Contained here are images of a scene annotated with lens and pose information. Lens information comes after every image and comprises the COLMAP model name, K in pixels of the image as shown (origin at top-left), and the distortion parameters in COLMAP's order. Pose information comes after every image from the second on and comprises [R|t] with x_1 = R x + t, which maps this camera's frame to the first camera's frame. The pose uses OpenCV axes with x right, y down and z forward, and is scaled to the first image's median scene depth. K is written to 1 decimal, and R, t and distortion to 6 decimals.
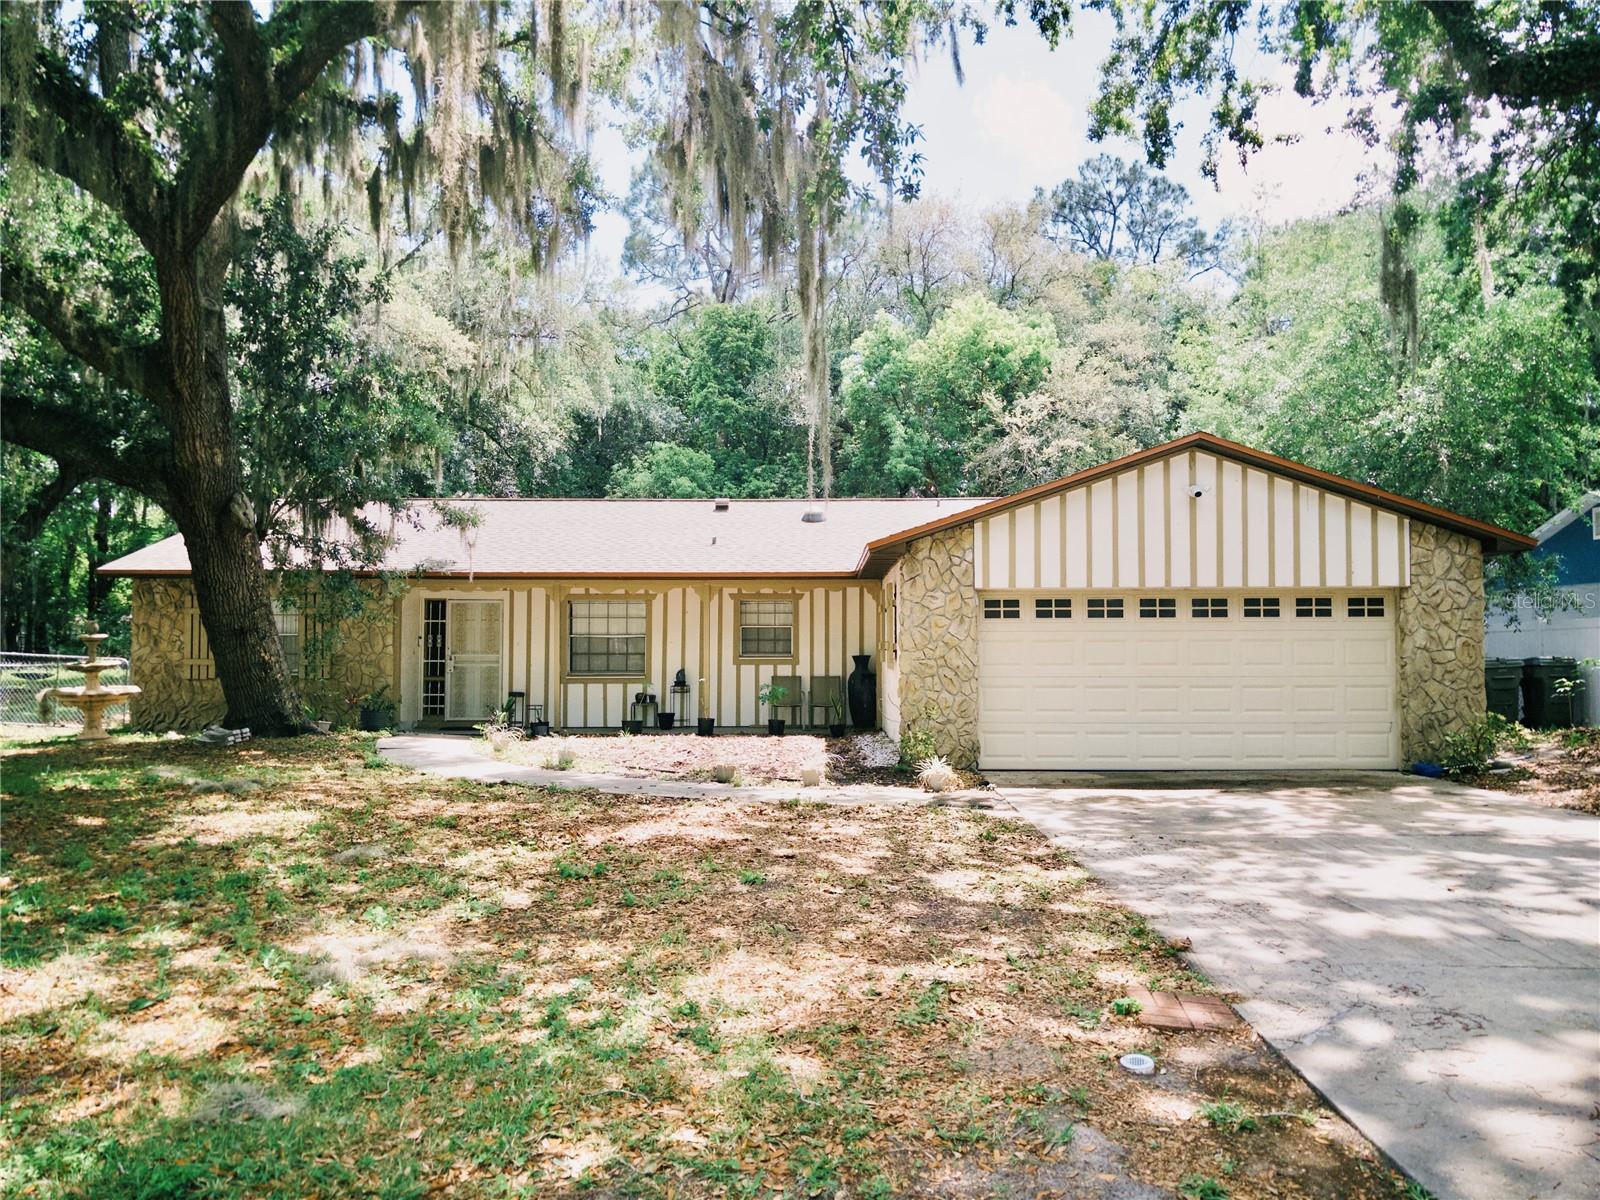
lens RADIAL K [[1215.5, 0, 800.0], [0, 1215.5, 600.0], [0, 0, 1]] dist [0.060686, -0.004556]
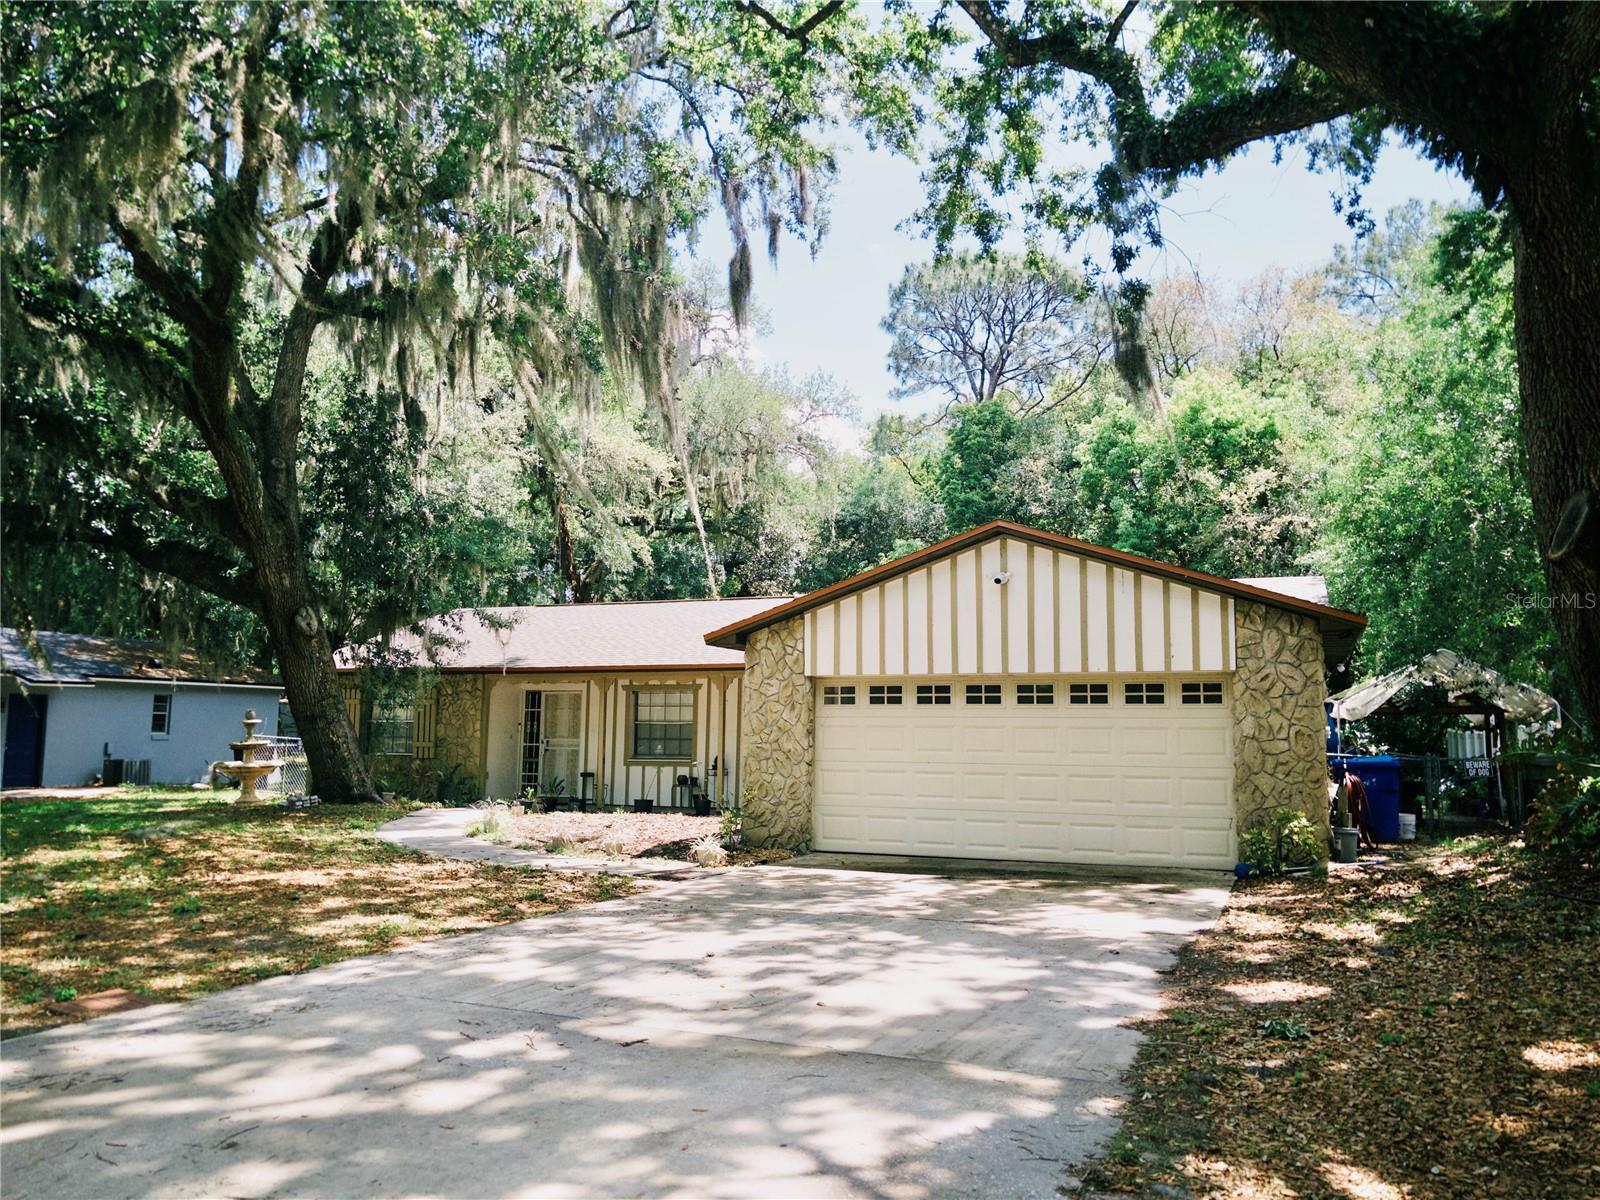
lens RADIAL K [[1199.5, 0, 800.0], [0, 1199.5, 600.0], [0, 0, 1]] dist [0.108959, -0.001399]
pose [[0.935439, -0.032519, -0.351990, 0.466601], [0.005810, 0.997040, -0.076670, 0.003919], [0.353441, 0.069675, 0.932858, 0.017859]]
